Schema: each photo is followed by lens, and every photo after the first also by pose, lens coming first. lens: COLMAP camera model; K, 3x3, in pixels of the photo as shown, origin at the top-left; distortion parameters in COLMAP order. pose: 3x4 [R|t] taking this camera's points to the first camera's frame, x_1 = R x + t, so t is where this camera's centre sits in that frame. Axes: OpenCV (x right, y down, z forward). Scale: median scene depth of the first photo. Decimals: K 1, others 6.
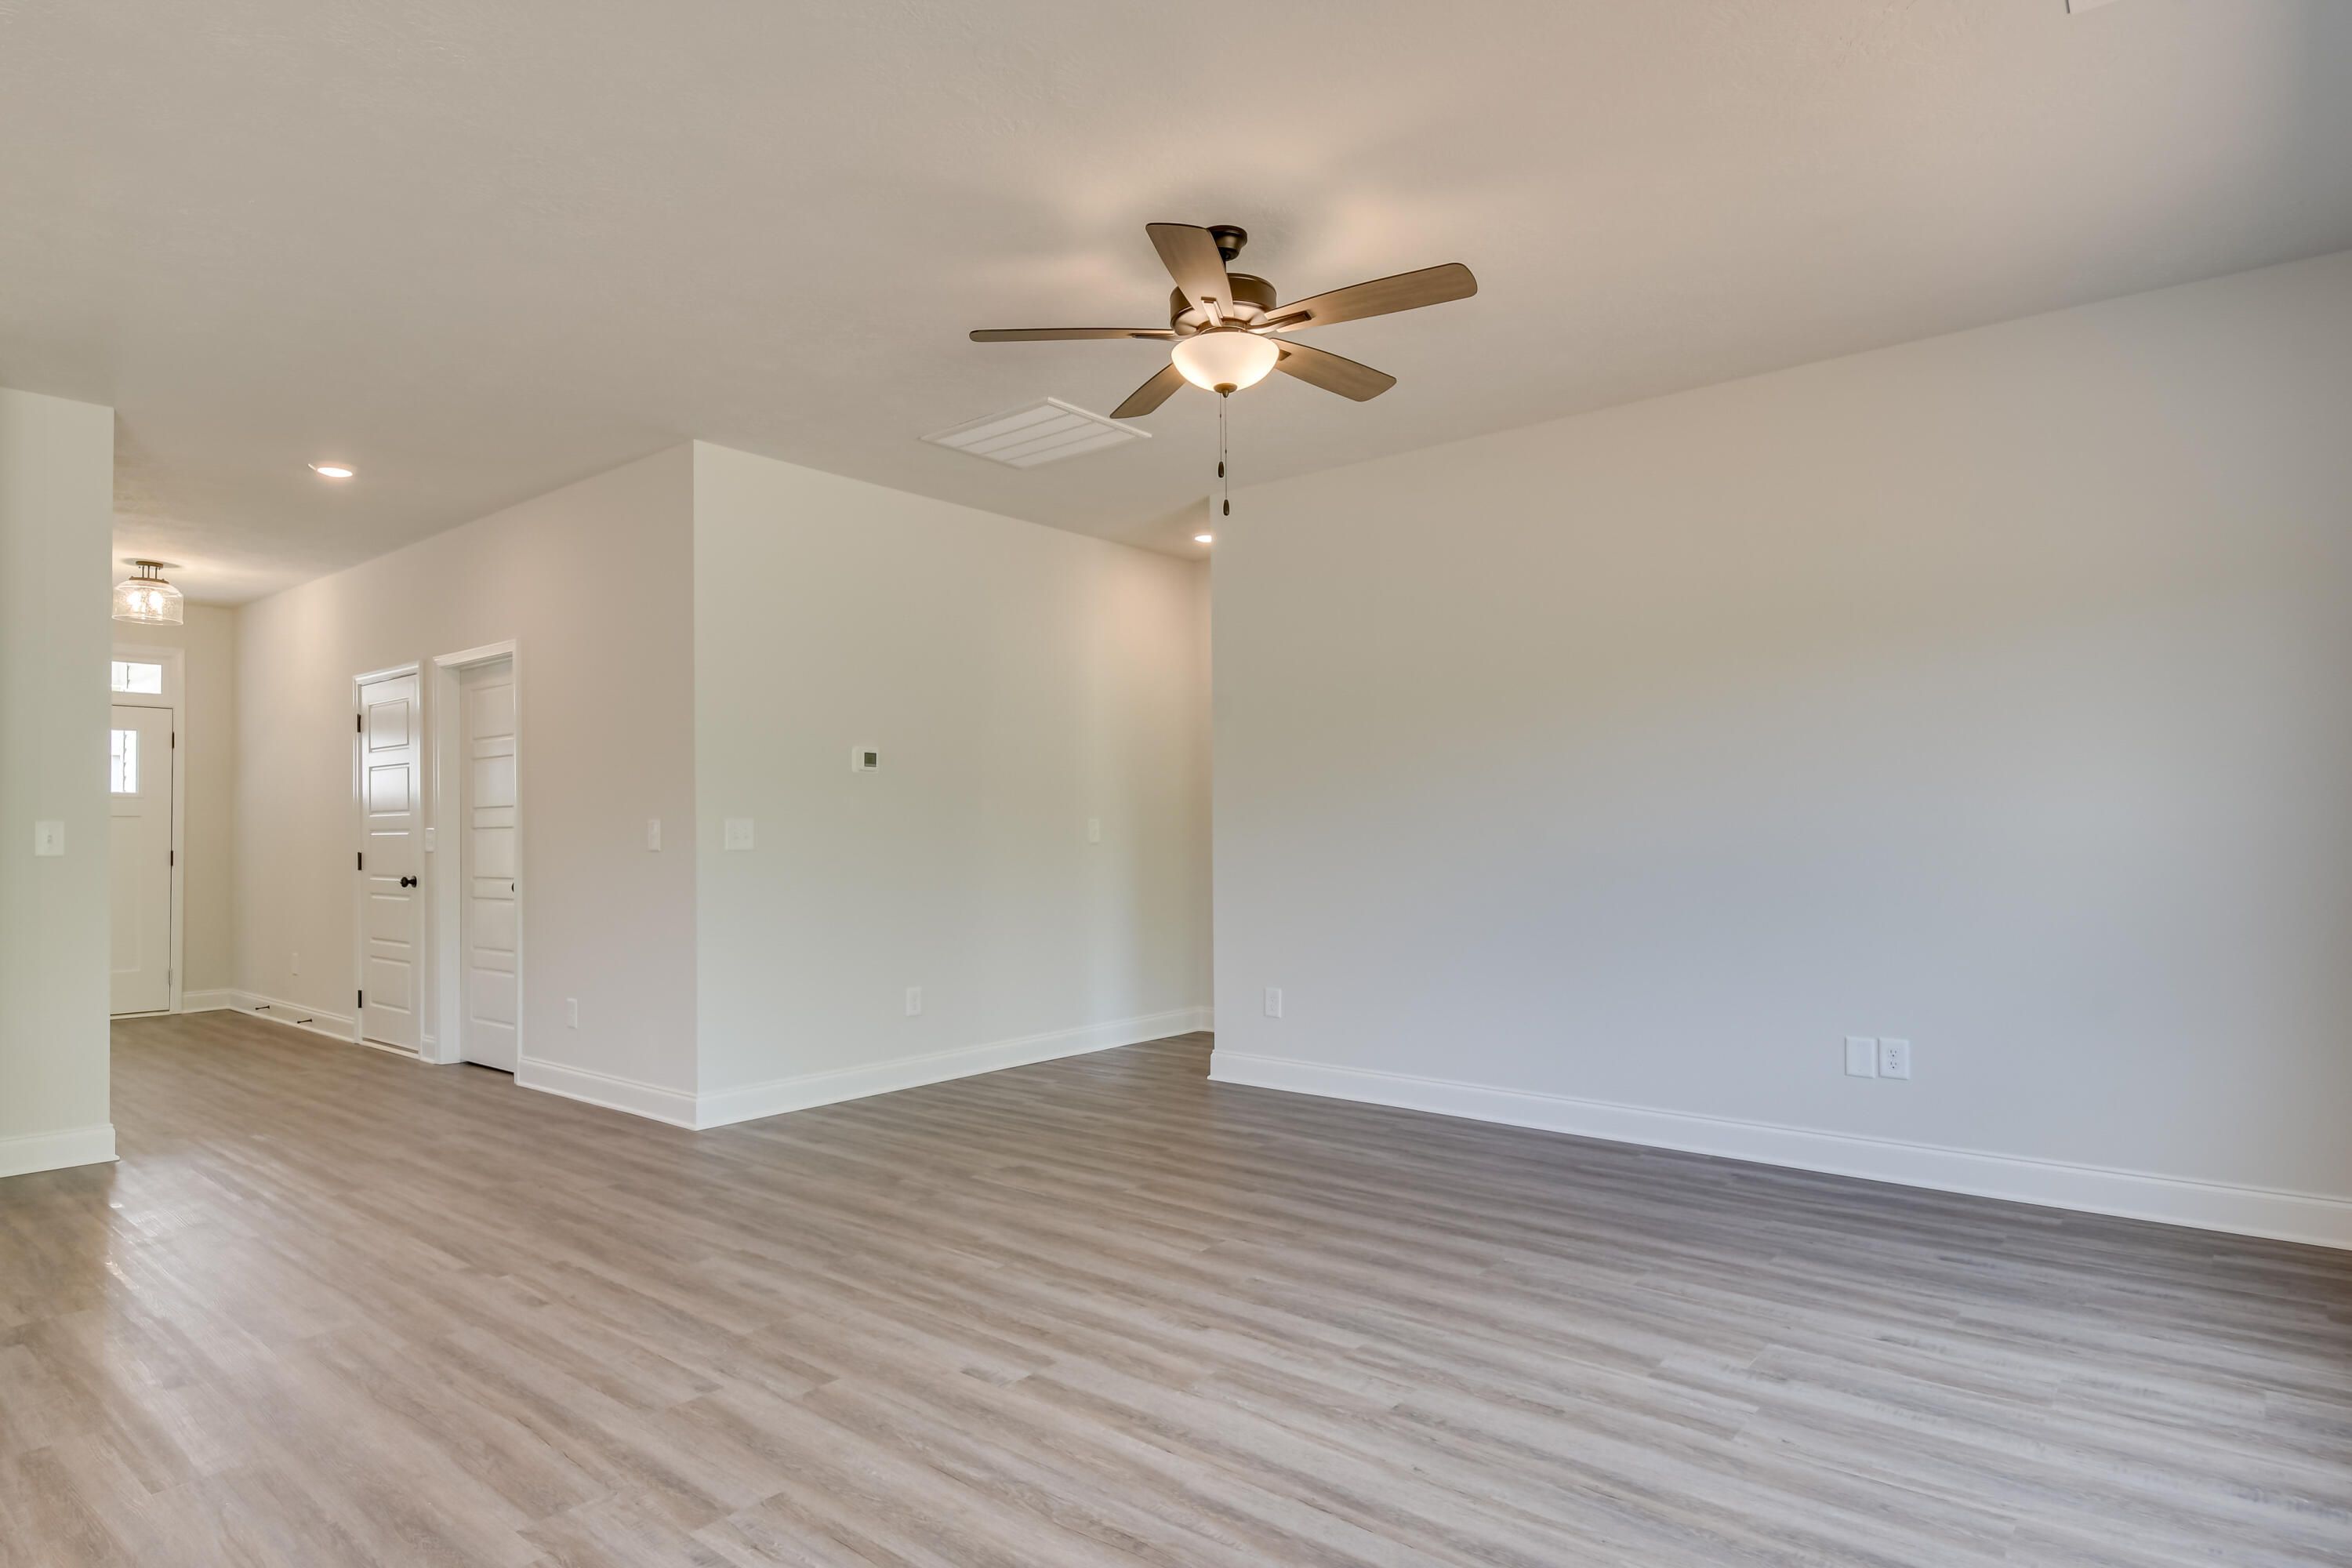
lens RADIAL K [[1256.3, 0, 1174.2], [0, 1256.3, 803.2], [0, 0, 1]] dist [0.019413, -0.002277]
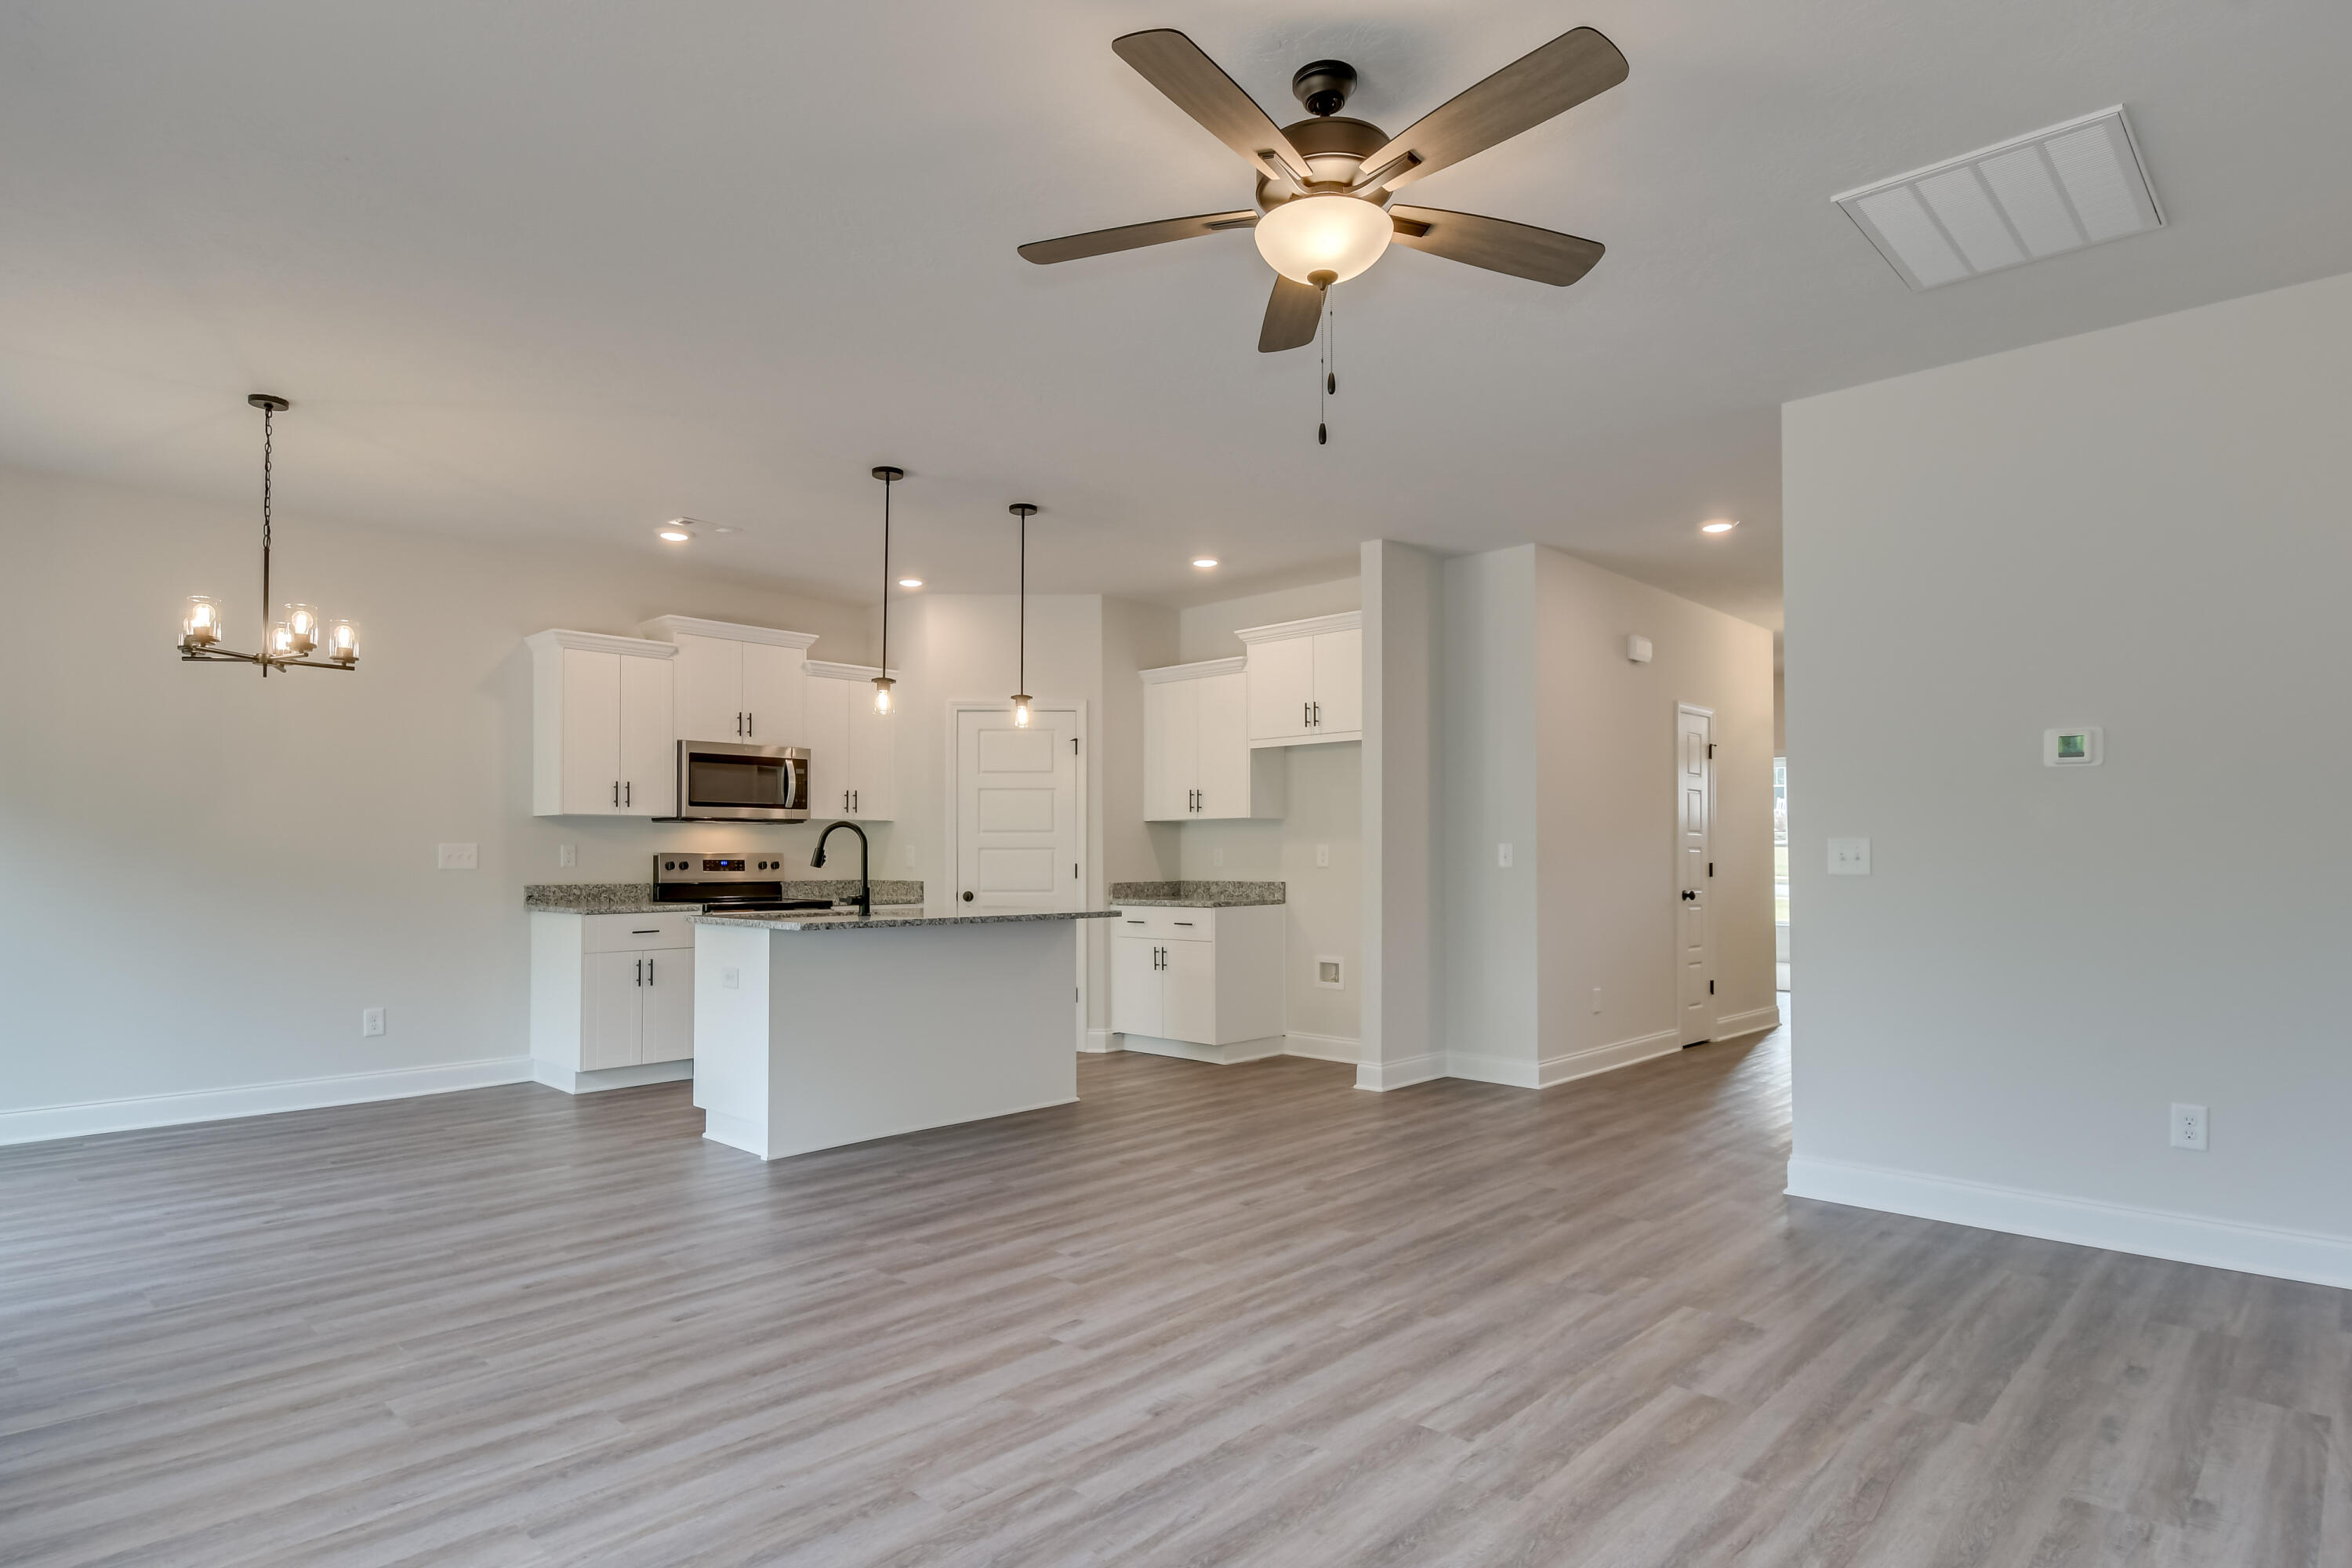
lens RADIAL K [[1248.4, 0, 1111.1], [0, 1248.4, 838.3], [0, 0, 1]] dist [0.001945, -0.001637]
pose [[-0.067332, -0.006010, -0.997713, 0.767124], [0.023567, 0.999693, -0.007612, 0.012628], [0.997452, -0.024025, -0.067170, 0.874661]]
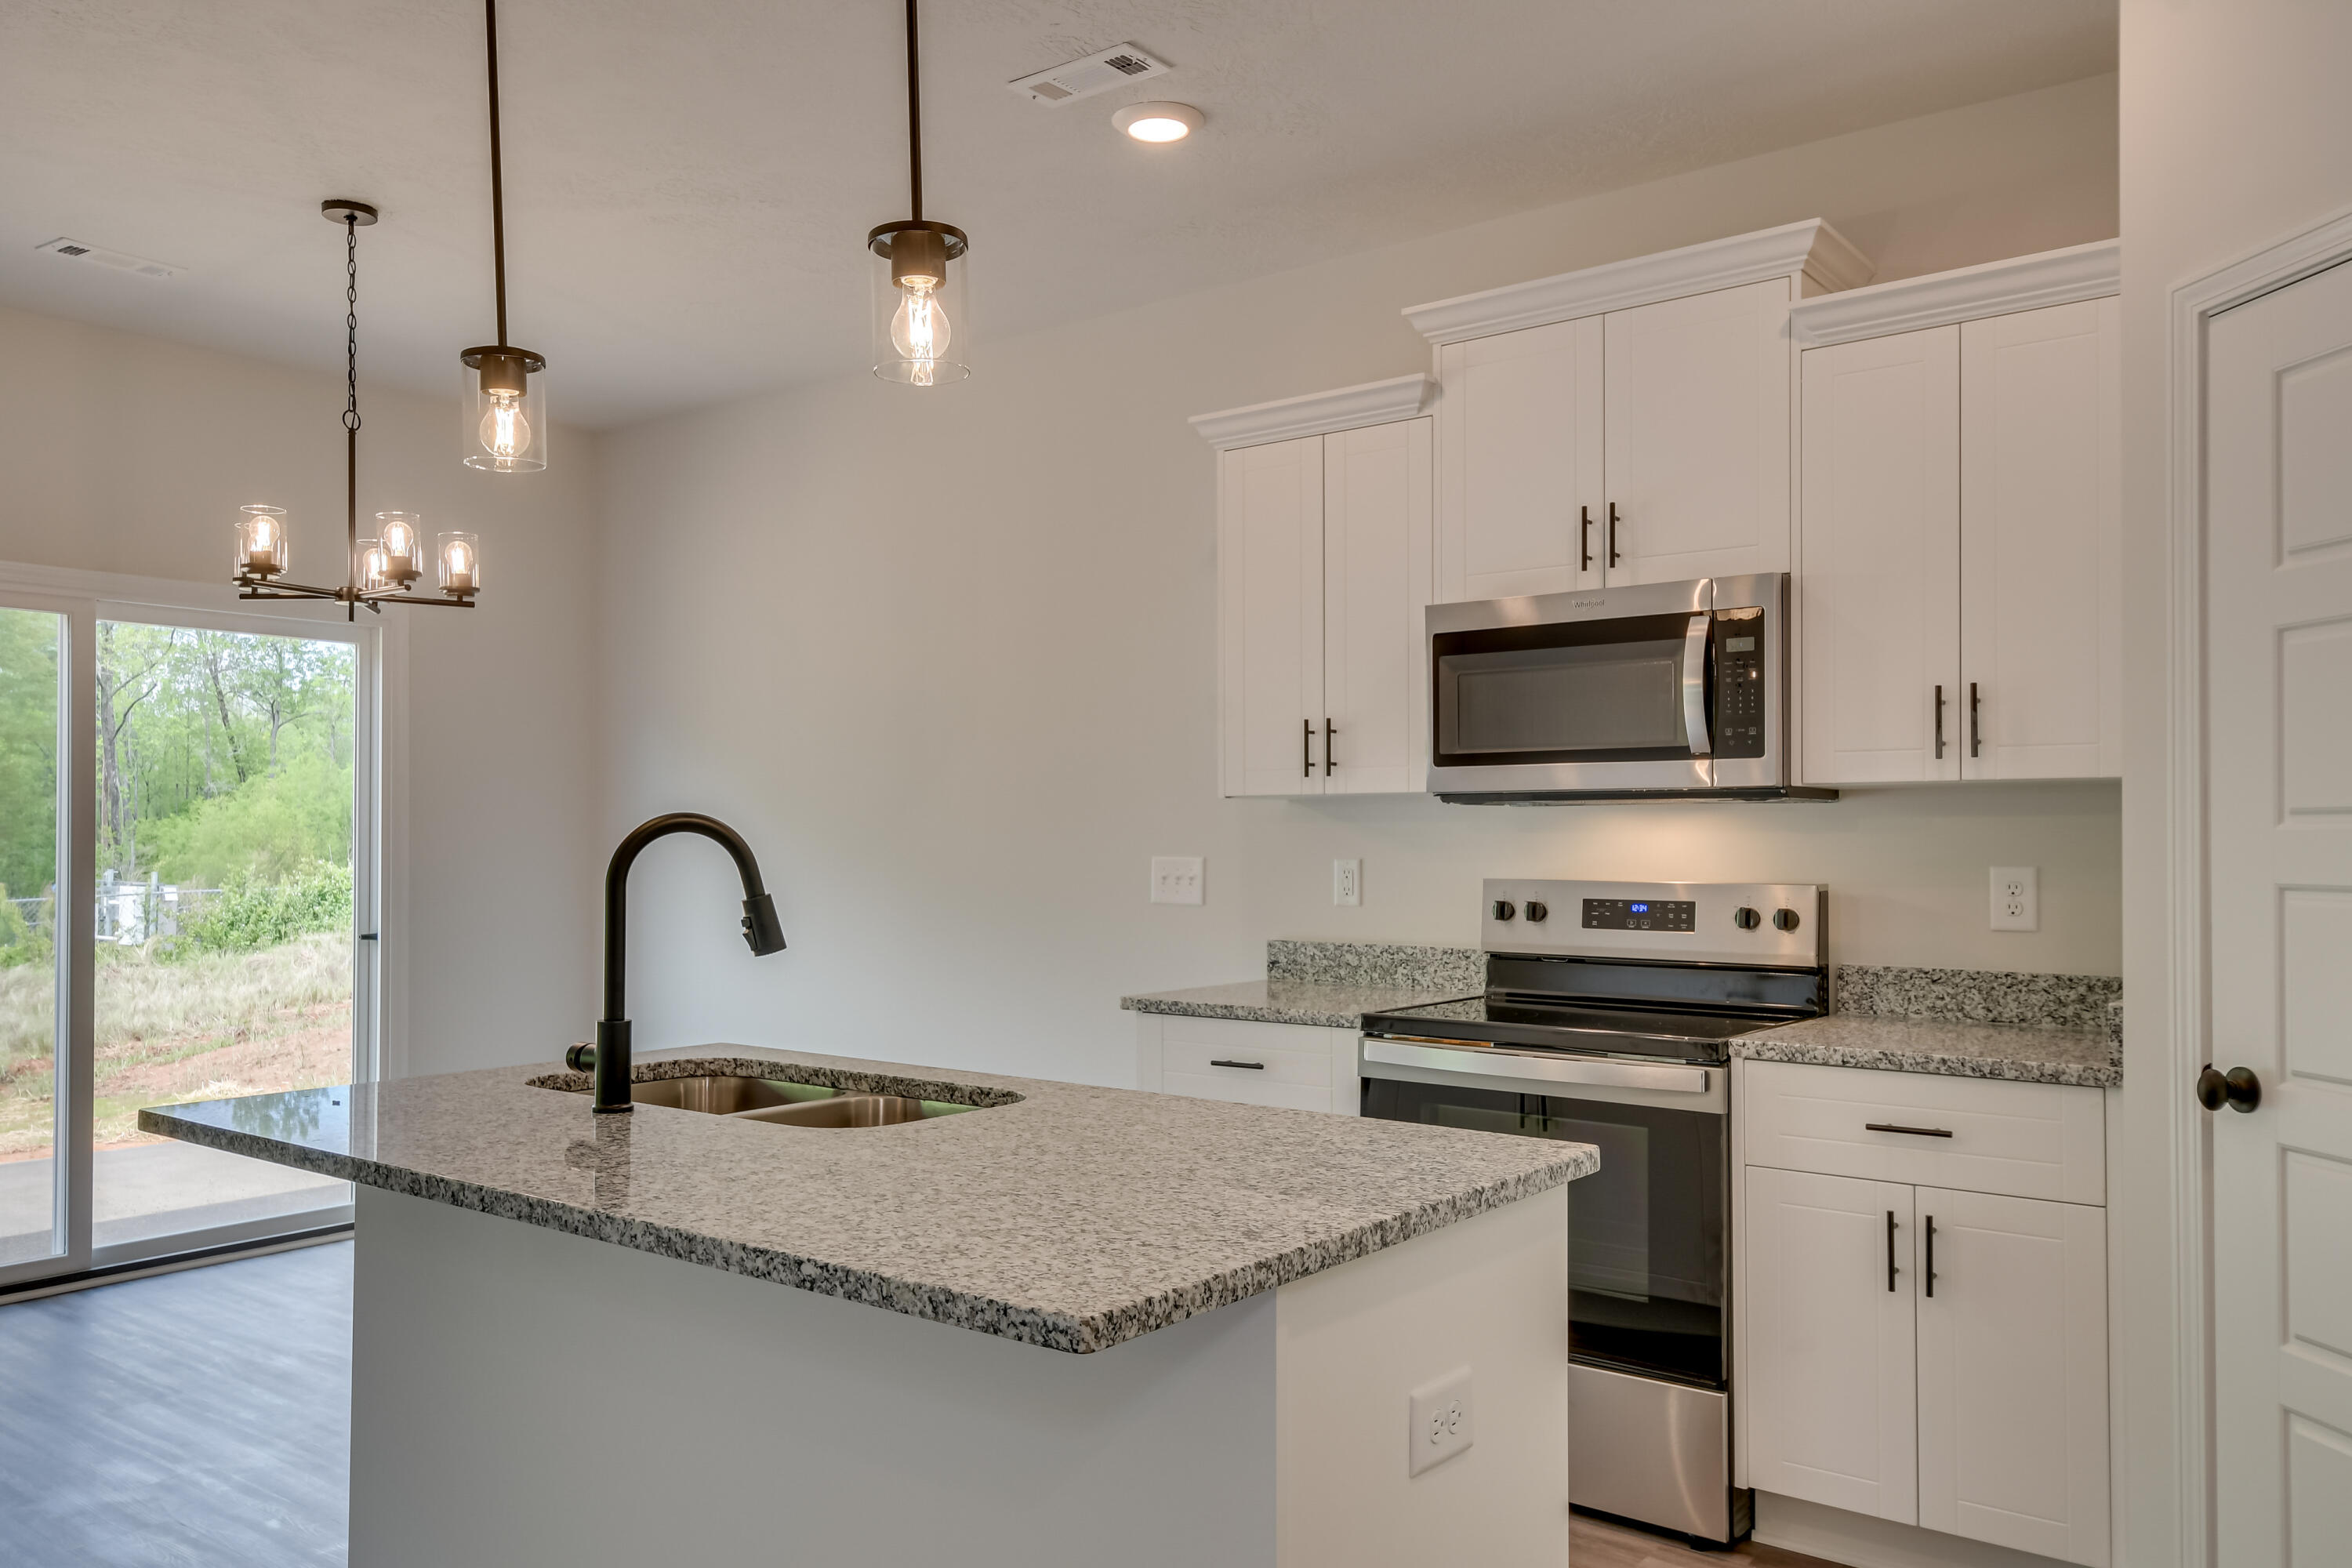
lens RADIAL K [[1737.4, 0, 1166.7], [0, 1737.4, 805.1], [0, 0, 1]] dist [0.006327, -0.003570]
pose [[-0.999337, 0.011421, -0.034579, -0.936374], [0.012789, 0.999134, -0.039604, -0.002779], [0.034096, -0.040020, -0.998617, 1.181045]]
